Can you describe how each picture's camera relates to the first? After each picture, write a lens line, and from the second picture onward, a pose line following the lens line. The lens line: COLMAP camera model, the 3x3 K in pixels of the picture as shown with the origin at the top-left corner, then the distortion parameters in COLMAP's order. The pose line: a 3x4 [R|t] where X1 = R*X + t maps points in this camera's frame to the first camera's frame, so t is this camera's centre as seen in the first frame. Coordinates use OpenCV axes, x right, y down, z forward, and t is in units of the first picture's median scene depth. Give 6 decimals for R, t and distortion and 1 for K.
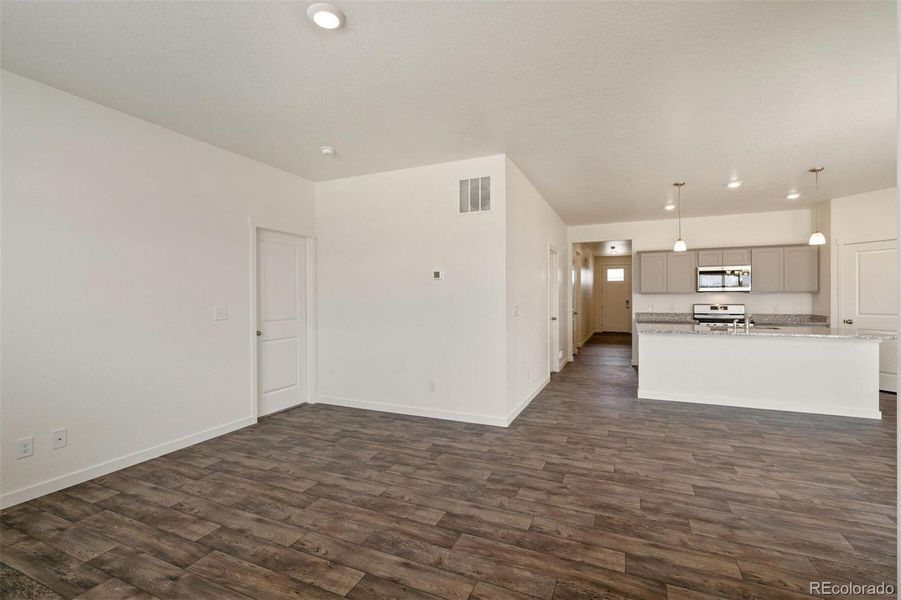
lens RADIAL K [[405.6, 0, 448.7], [0, 405.6, 296.8], [0, 0, 1]] dist [-0.003967, 0.000400]
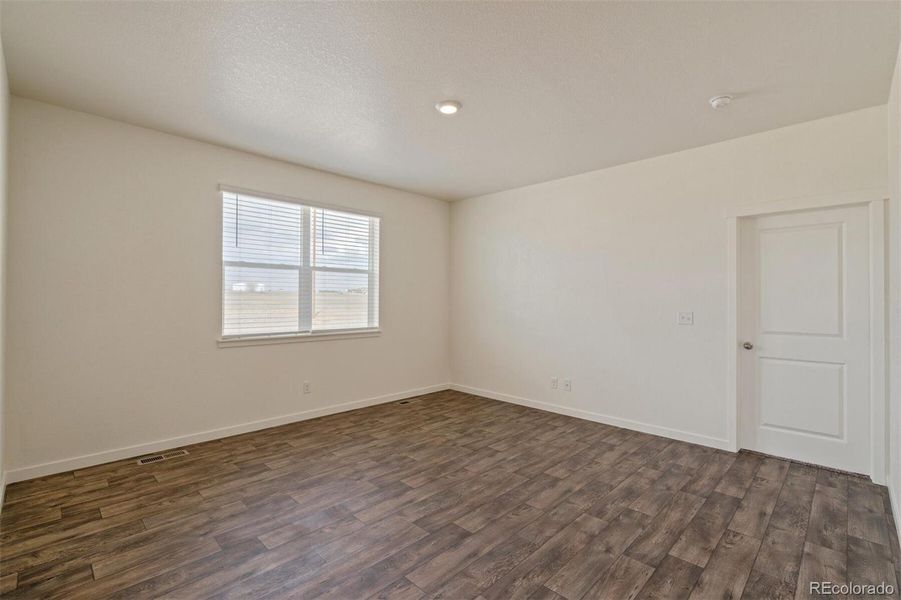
lens RADIAL K [[402.0, 0, 446.9], [0, 402.0, 300.0], [0, 0, 1]] dist [-0.003169, 0.000030]
pose [[-0.358853, 0.001003, -0.933394, 0.569997], [-0.001433, 0.999998, 0.001626, -0.003480], [0.933393, 0.001921, -0.358851, 0.829764]]
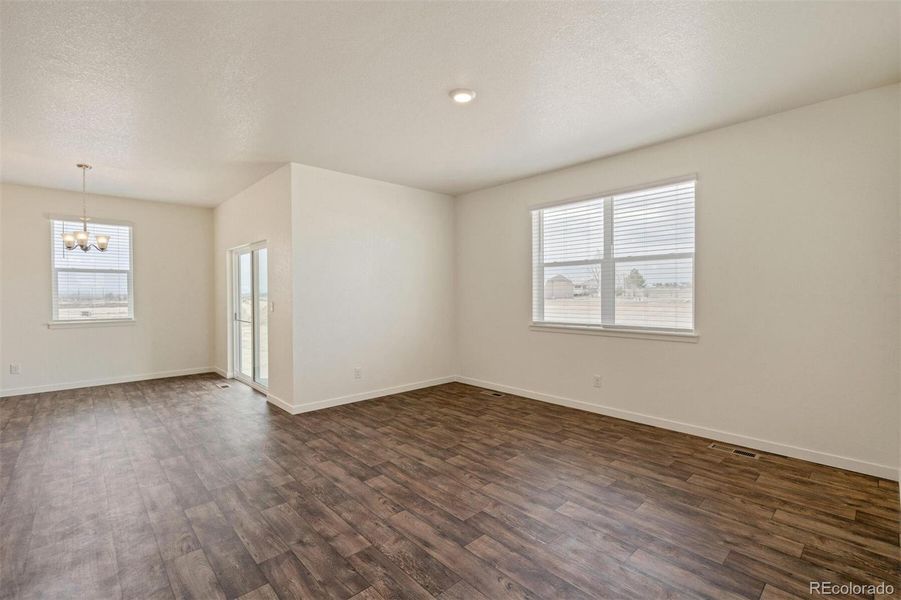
lens RADIAL K [[405.7, 0, 449.3], [0, 405.7, 286.2], [0, 0, 1]] dist [0.001849, -0.000107]
pose [[-0.918751, 0.013433, 0.394609, -0.450497], [0.005493, 0.999759, -0.021245, 0.001713], [-0.394800, -0.017352, -0.918603, 1.284831]]
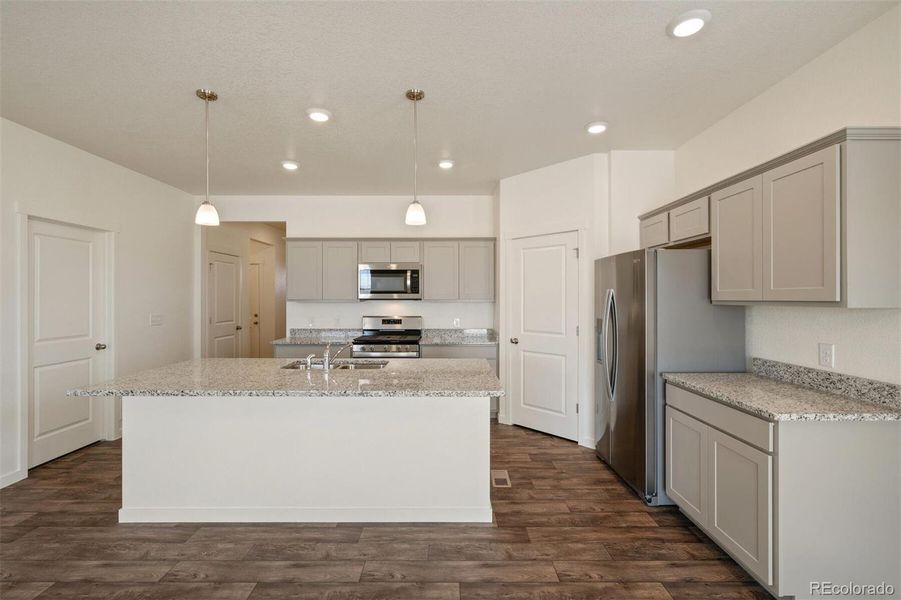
lens RADIAL K [[403.5, 0, 449.2], [0, 403.5, 297.7], [0, 0, 1]] dist [-0.006234, 0.000250]
pose [[0.911583, 0.003240, 0.411104, 0.870830], [-0.003430, 0.999994, -0.000275, -0.029736], [-0.411102, -0.001159, 0.911589, 0.552783]]
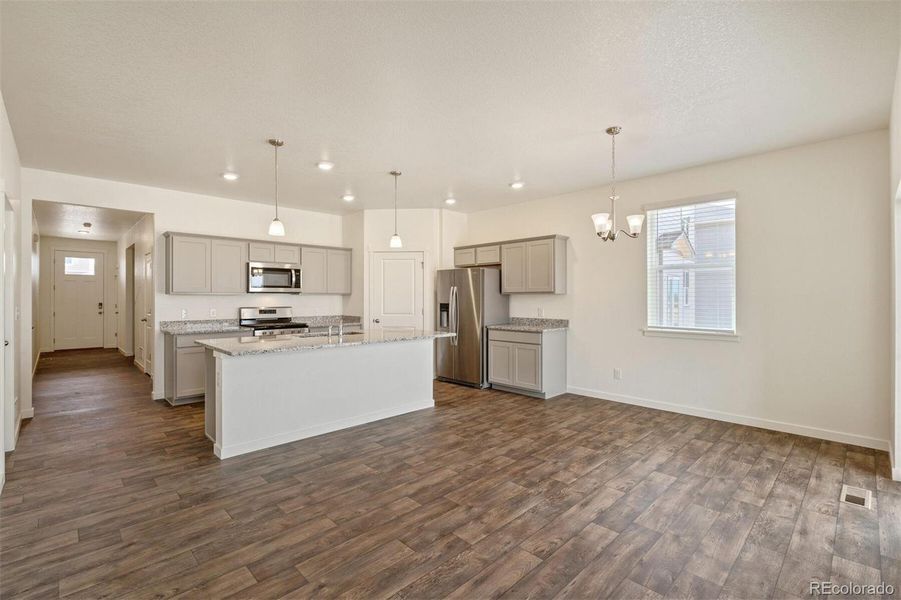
lens RADIAL K [[405.6, 0, 448.7], [0, 405.6, 296.8], [0, 0, 1]] dist [-0.003967, 0.000400]
pose [[0.373364, 0.004279, 0.927675, 0.021223], [-0.001530, 0.999991, -0.003997, -0.002116], [-0.927684, 0.000074, 0.373367, 0.604541]]
